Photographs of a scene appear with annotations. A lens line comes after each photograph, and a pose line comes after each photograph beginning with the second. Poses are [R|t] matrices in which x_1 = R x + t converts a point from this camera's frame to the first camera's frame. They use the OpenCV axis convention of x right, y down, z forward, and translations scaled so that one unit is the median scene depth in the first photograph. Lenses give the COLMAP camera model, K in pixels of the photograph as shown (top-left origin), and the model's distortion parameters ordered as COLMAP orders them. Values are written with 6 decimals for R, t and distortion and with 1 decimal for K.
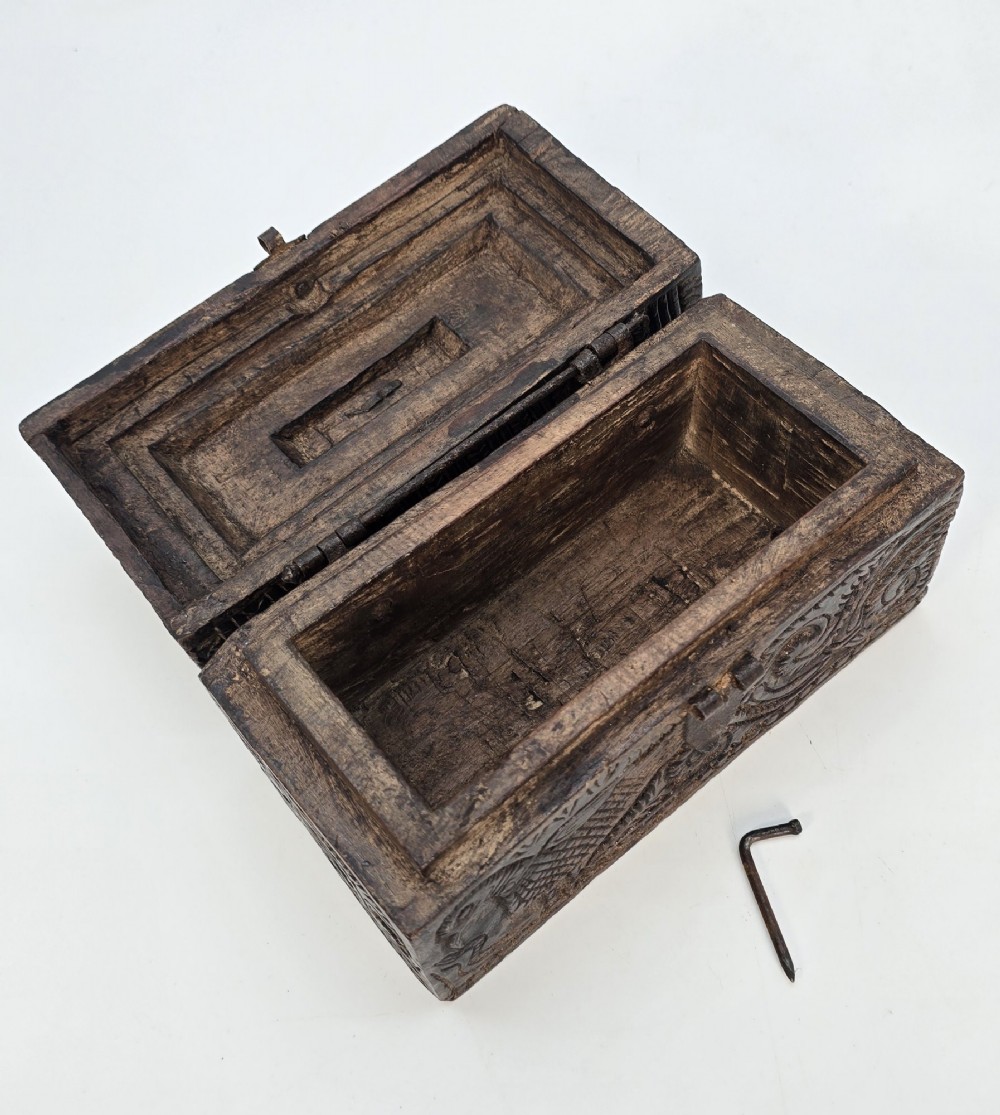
lens RADIAL K [[1385.3, 0, 503.8], [0, 1385.3, 514.5], [0, 0, 1]] dist [0.237700, -0.939545]
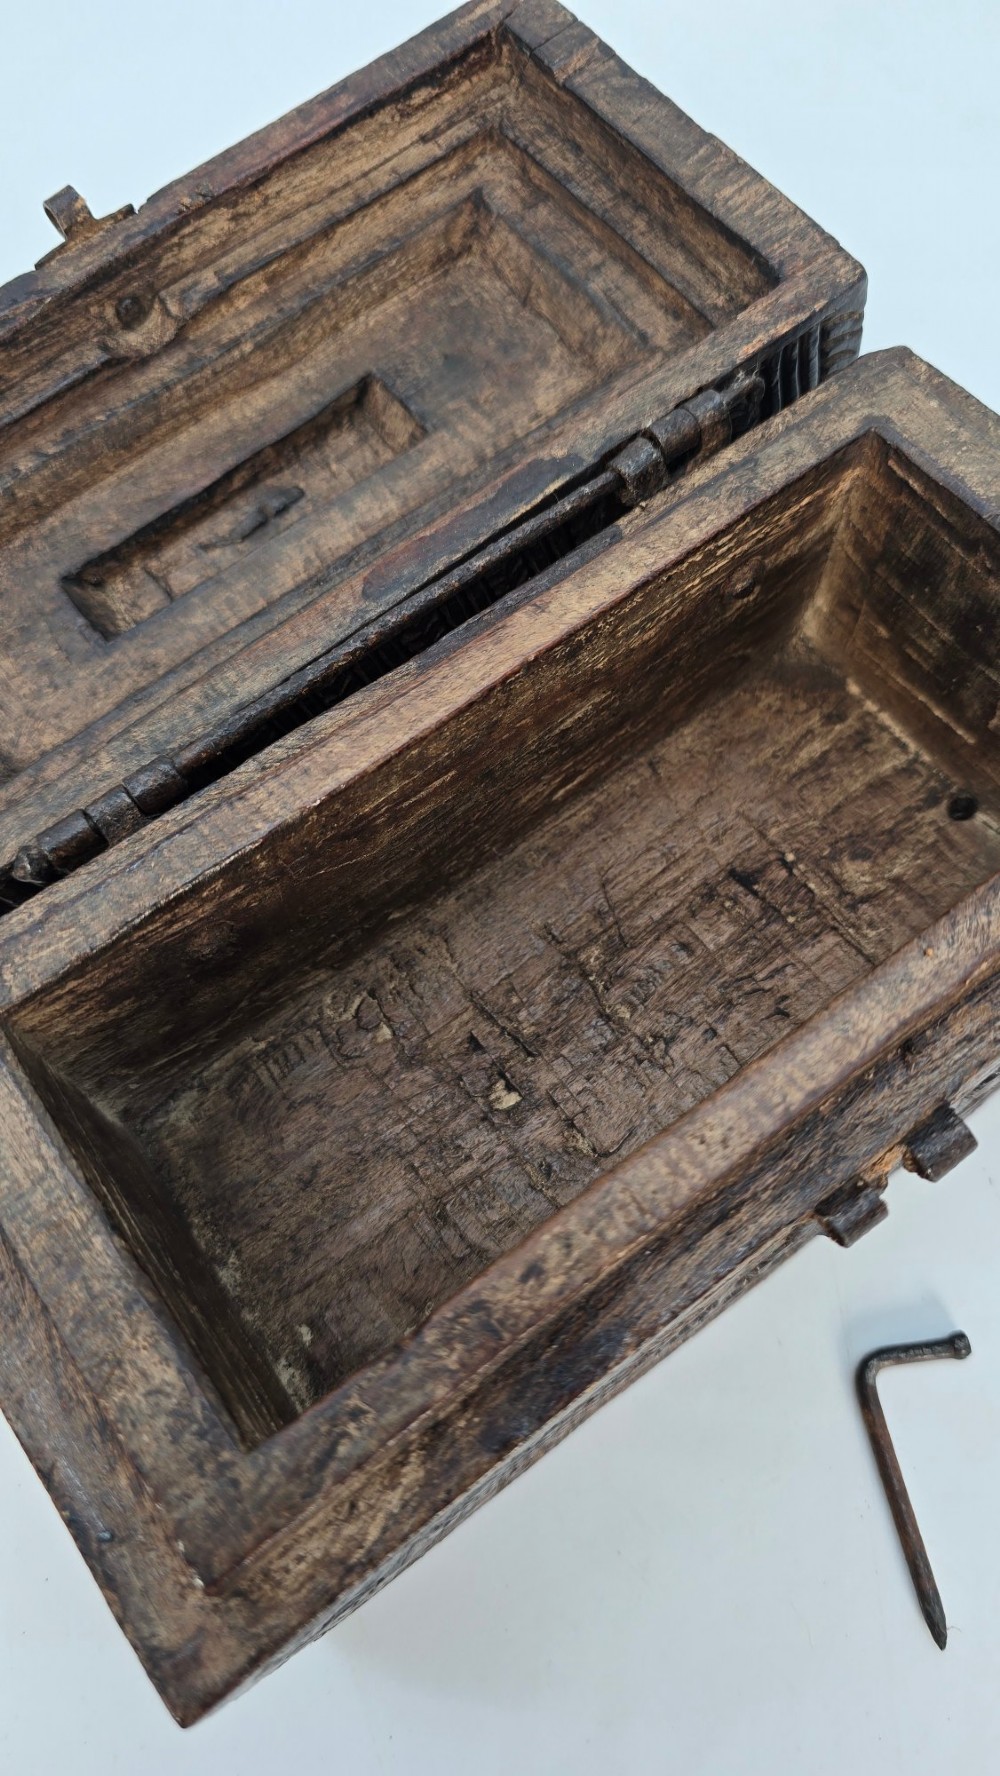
lens RADIAL K [[1388.3, 0, 500.0], [0, 1388.3, 888.0], [0, 0, 1]] dist [-0.013648, -0.012950]
pose [[0.998614, 0.051055, -0.012749, 0.021769], [-0.048206, 0.984702, 0.167448, -0.037388], [0.021103, -0.166601, 0.985799, 0.453951]]
